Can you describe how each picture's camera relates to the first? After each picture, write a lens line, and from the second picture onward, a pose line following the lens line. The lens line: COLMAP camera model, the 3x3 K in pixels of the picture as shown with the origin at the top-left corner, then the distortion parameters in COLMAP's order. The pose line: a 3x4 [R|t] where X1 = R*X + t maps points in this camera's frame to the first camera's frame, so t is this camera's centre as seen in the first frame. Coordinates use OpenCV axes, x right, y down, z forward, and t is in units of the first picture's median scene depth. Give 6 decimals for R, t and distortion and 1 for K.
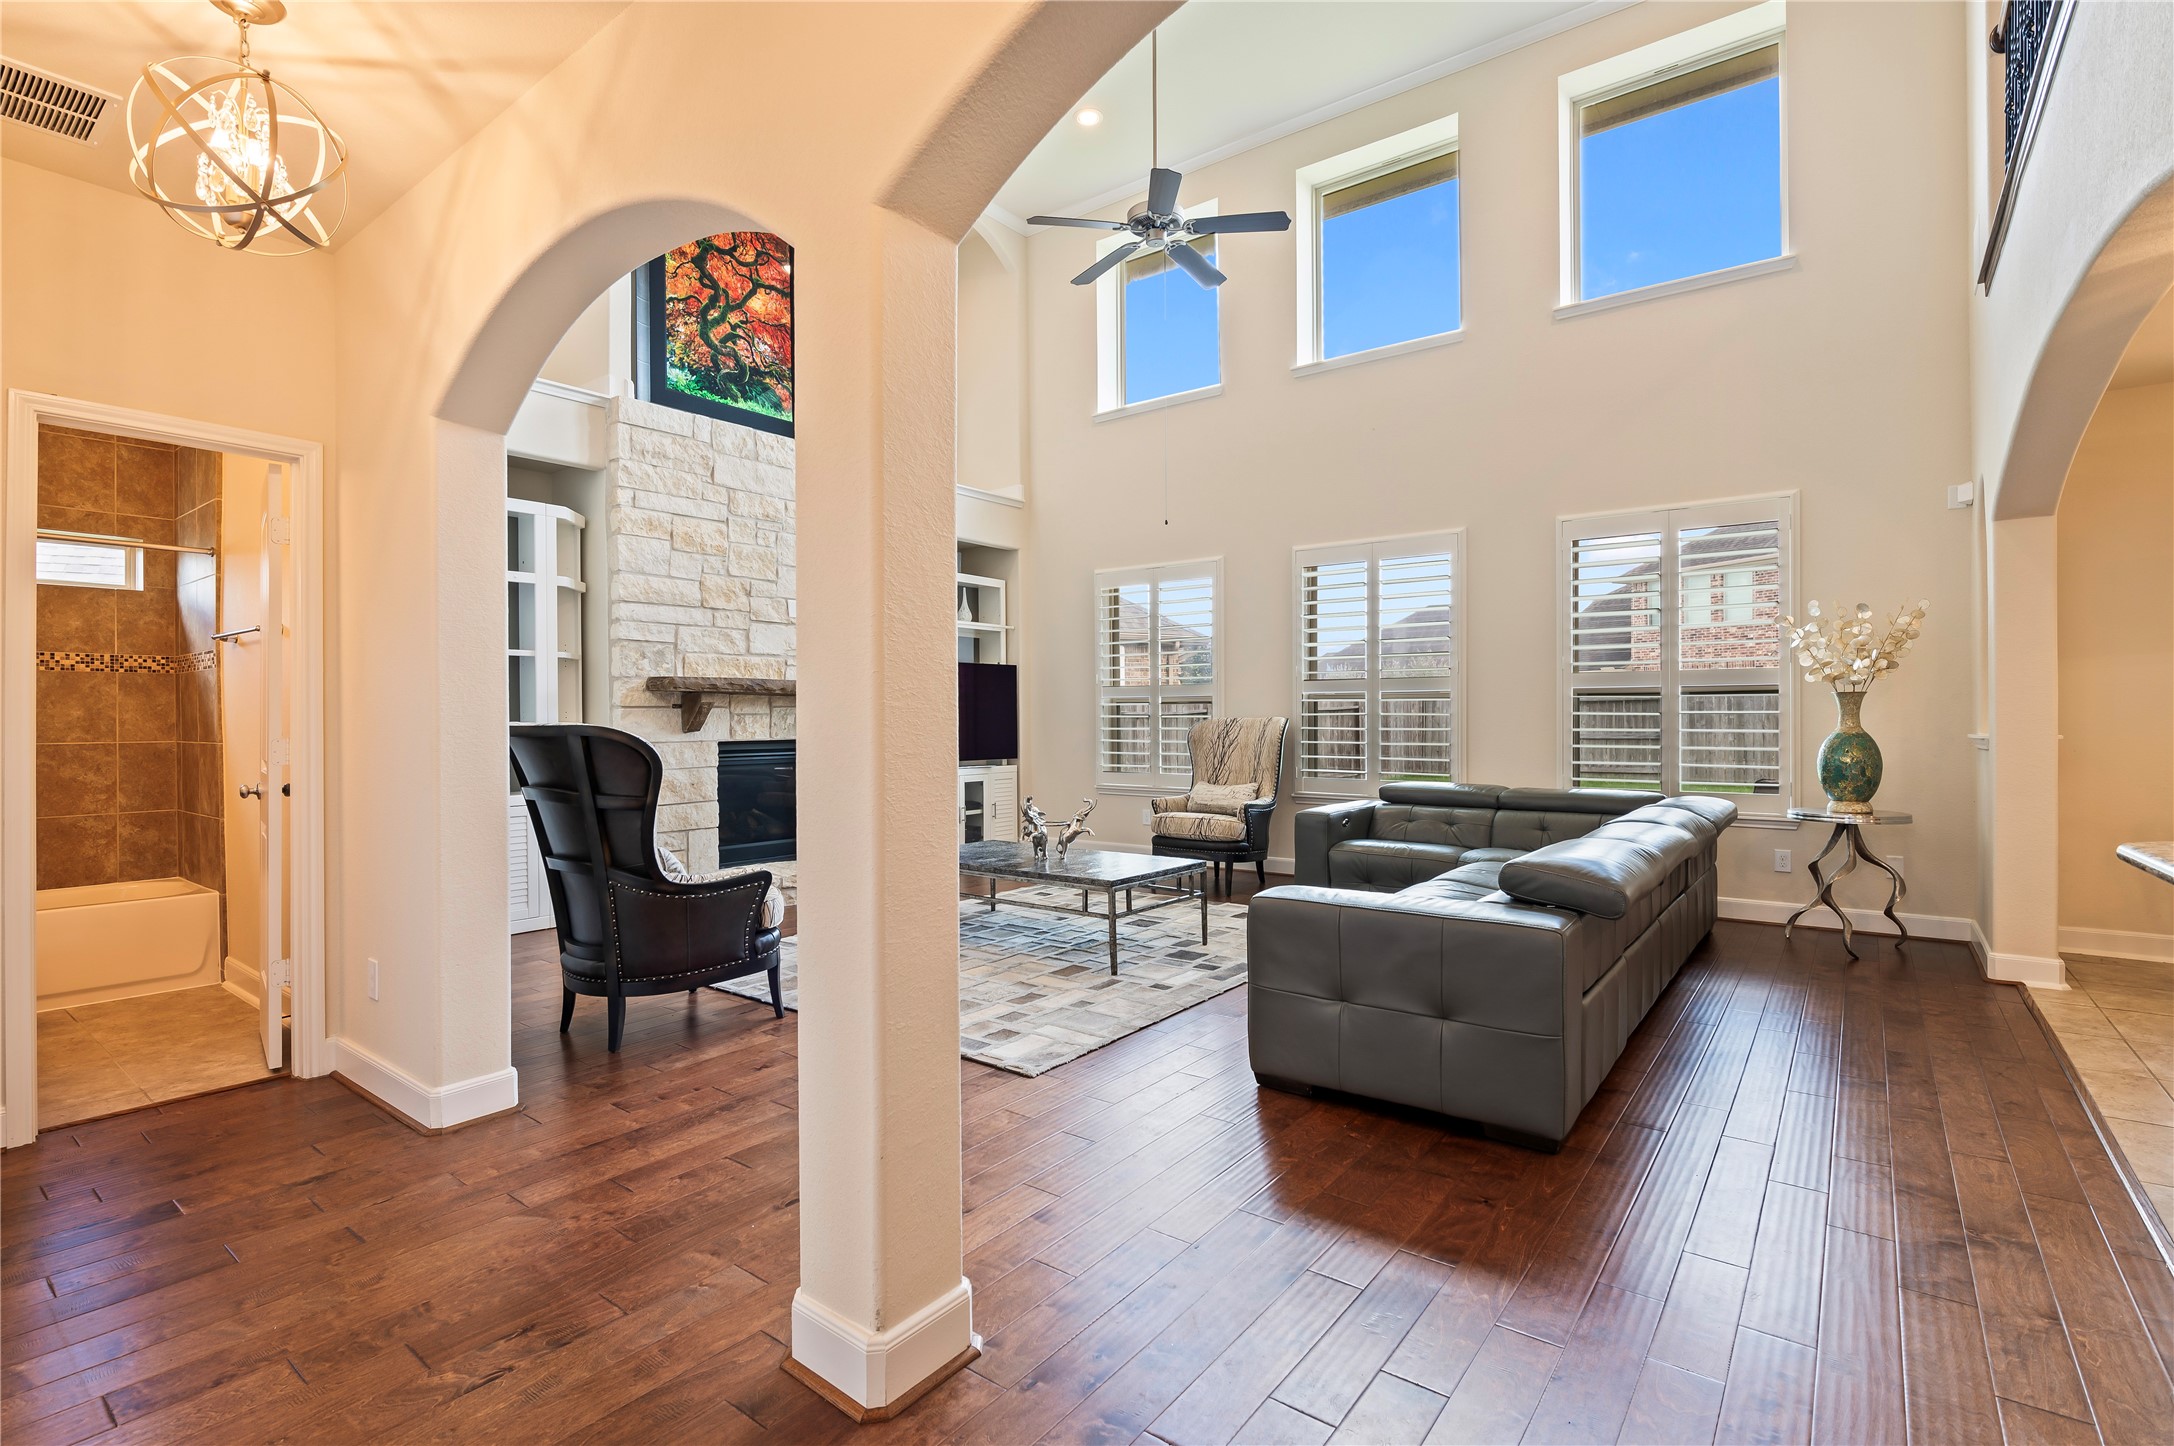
lens RADIAL K [[1050.5, 0, 1098.7], [0, 1050.5, 695.7], [0, 0, 1]] dist [-0.006475, -0.000048]
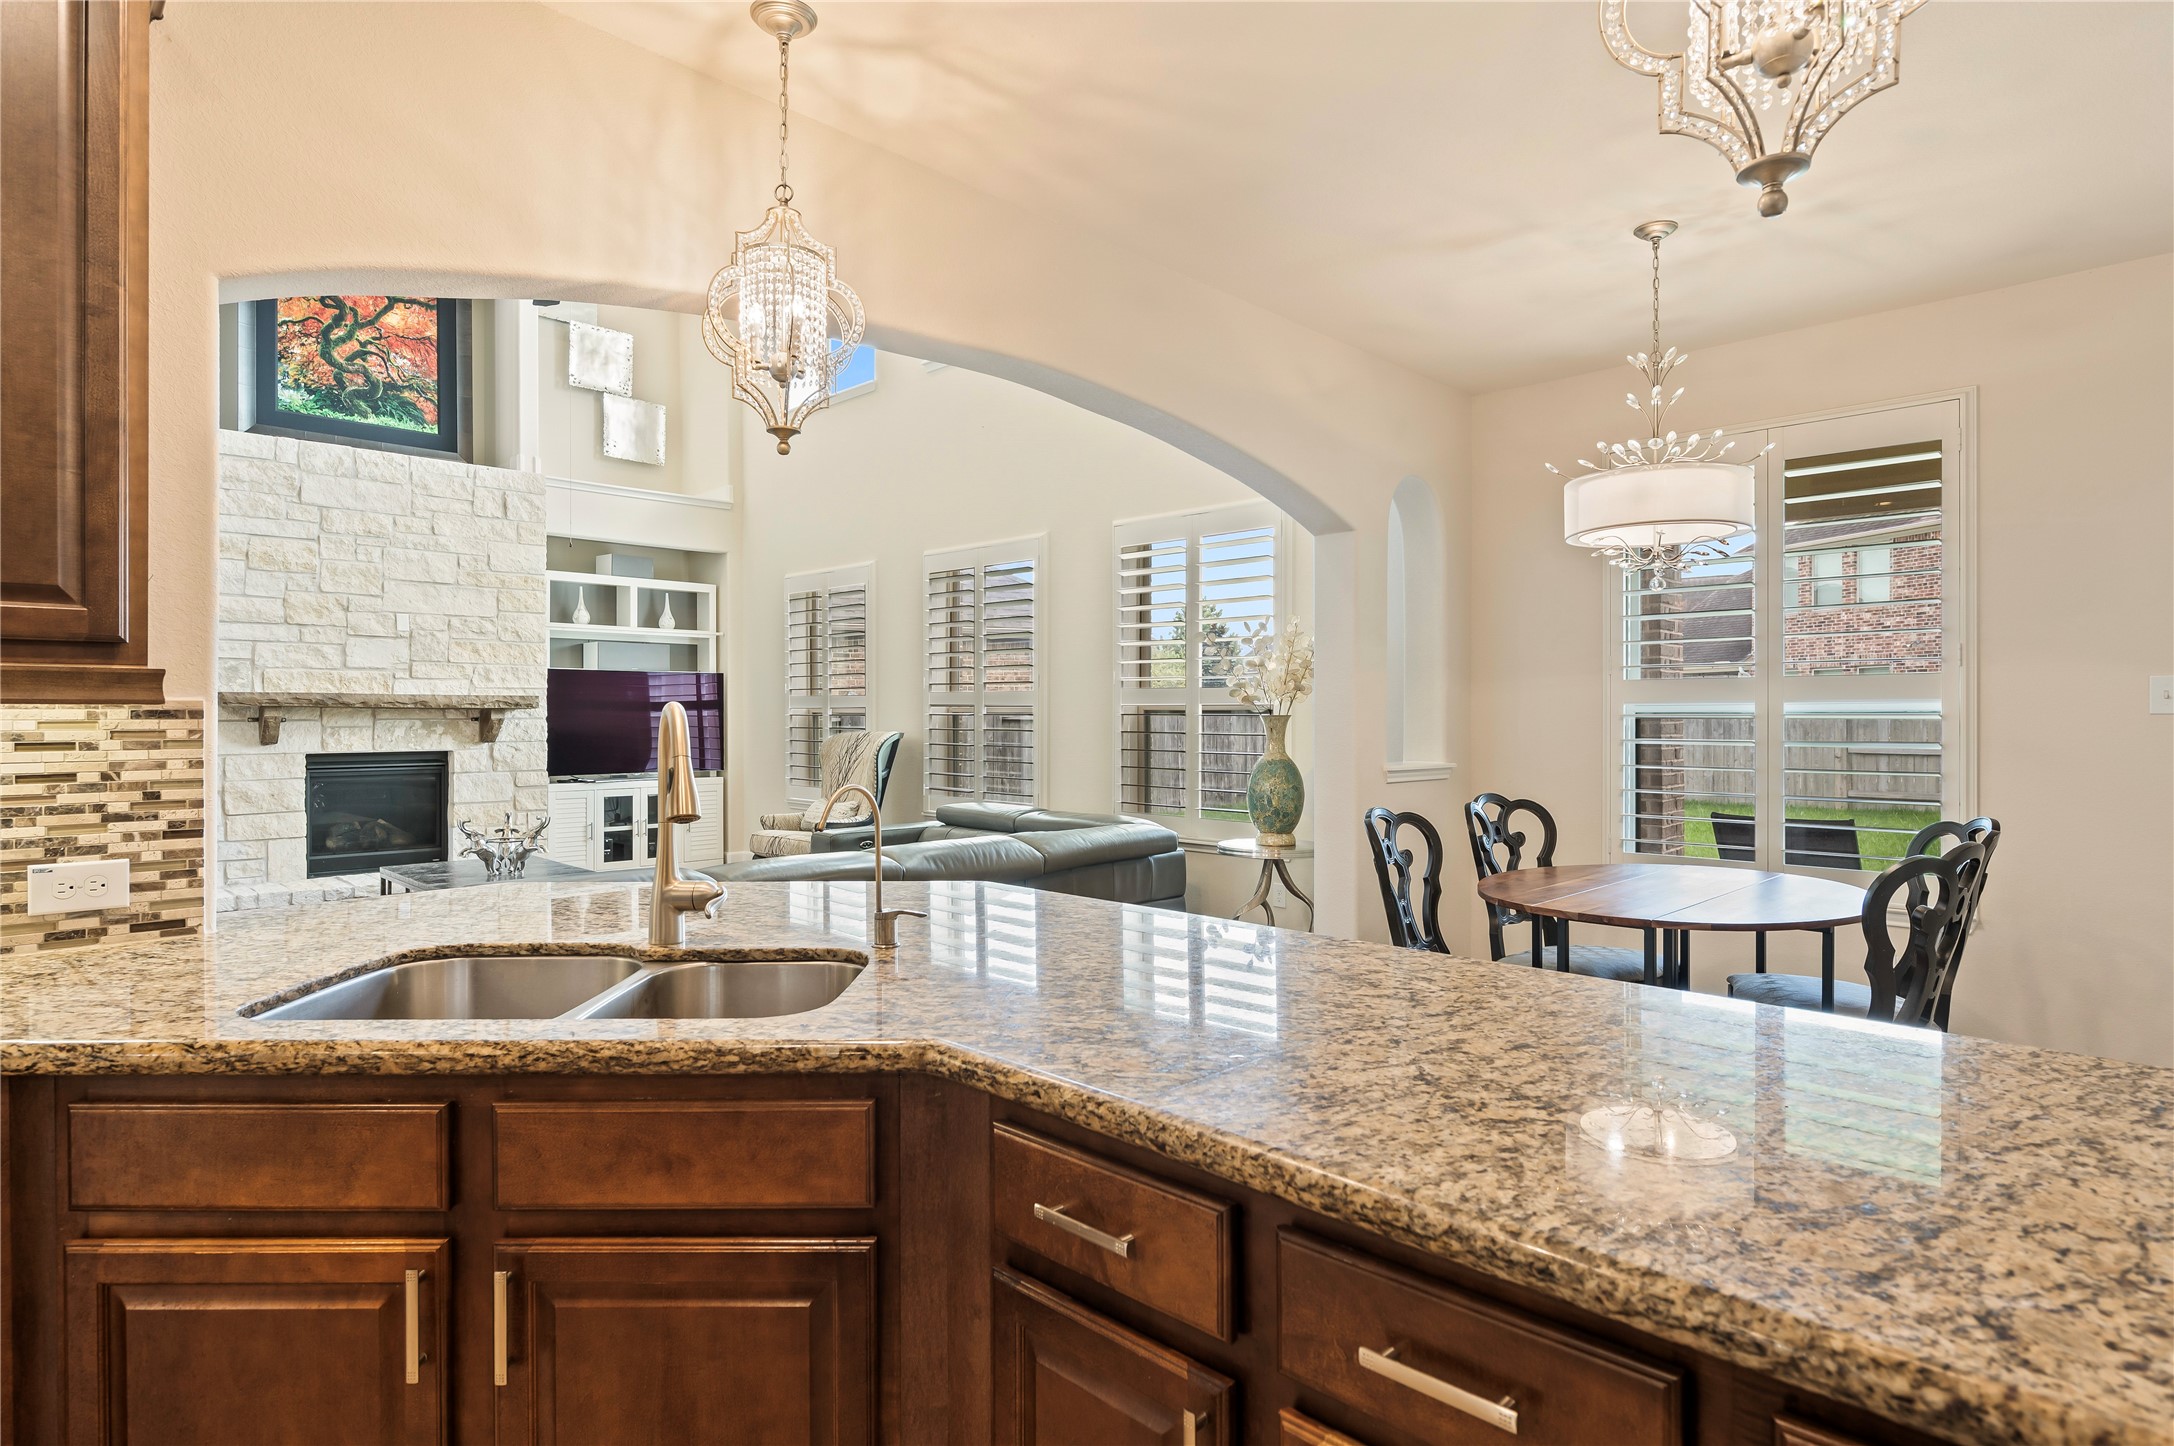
lens RADIAL K [[1184.9, 0, 1082.5], [0, 1184.9, 707.4], [0, 0, 1]] dist [-0.015534, 0.004568]
pose [[0.988031, 0.001703, -0.154247, 0.599764], [0.000500, 0.999898, 0.014241, -0.019035], [0.154255, -0.014148, 0.987930, -0.025365]]
